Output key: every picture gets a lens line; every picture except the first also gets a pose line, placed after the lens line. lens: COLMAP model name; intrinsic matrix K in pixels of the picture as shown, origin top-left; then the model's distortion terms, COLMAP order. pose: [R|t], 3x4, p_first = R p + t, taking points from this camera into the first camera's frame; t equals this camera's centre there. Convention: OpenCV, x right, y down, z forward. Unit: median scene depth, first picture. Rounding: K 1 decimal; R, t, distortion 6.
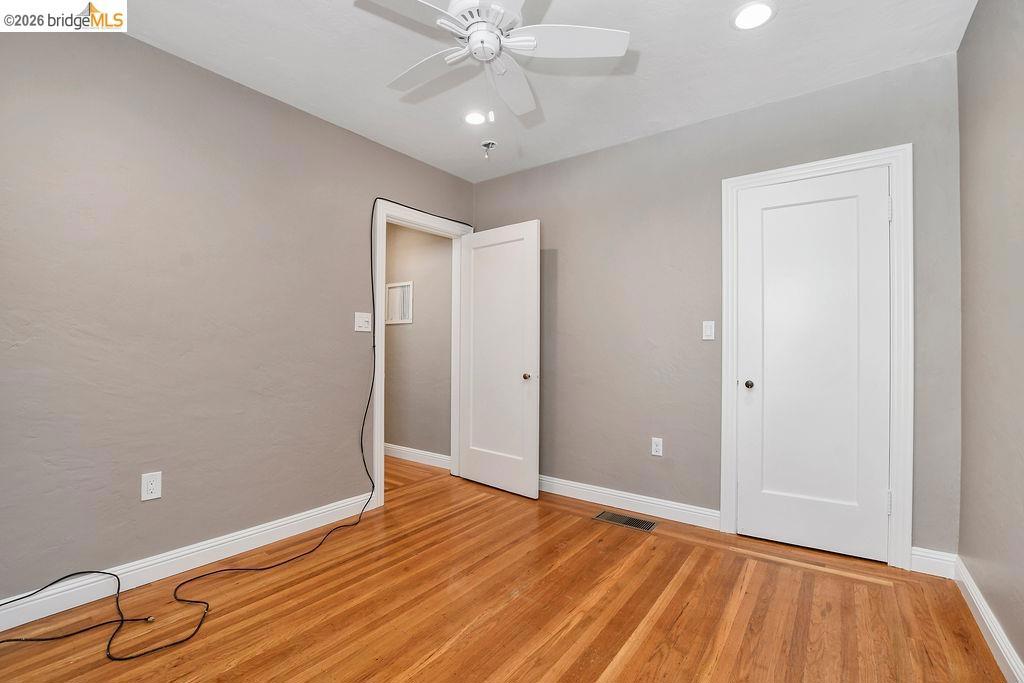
lens RADIAL K [[451.8, 0, 502.8], [0, 451.8, 344.7], [0, 0, 1]] dist [-0.002226, 0.000036]
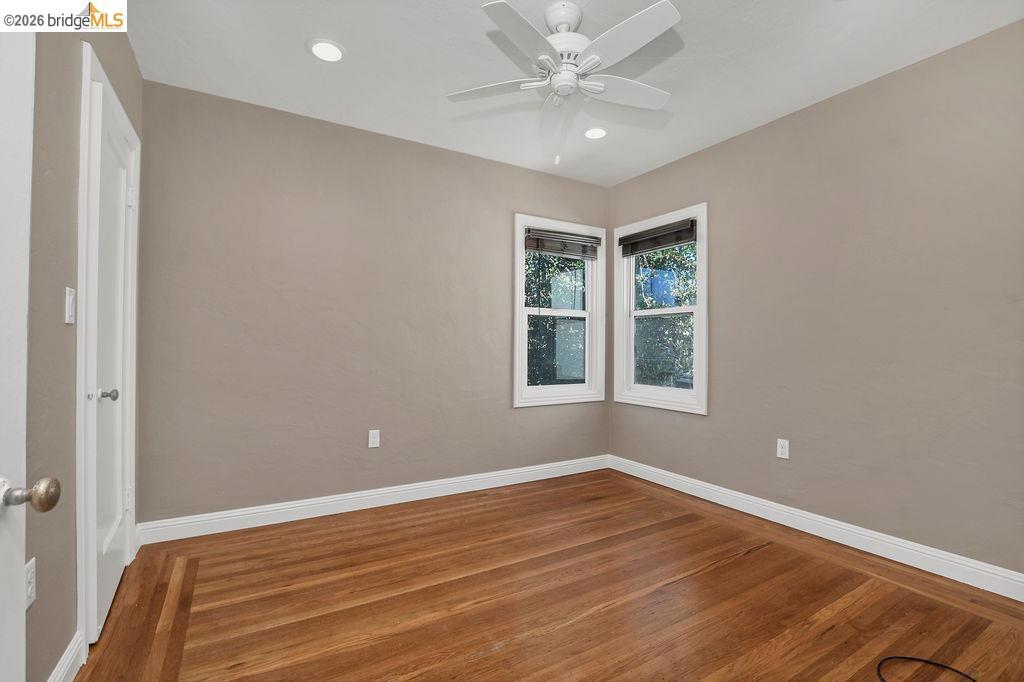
lens RADIAL K [[451.8, 0, 502.8], [0, 451.8, 344.2], [0, 0, 1]] dist [-0.002226, 0.000036]
pose [[-0.919856, -0.005134, 0.392223, -0.322225], [-0.011075, 0.999856, -0.012887, 0.020766], [-0.392100, -0.016198, -0.919780, 1.921523]]
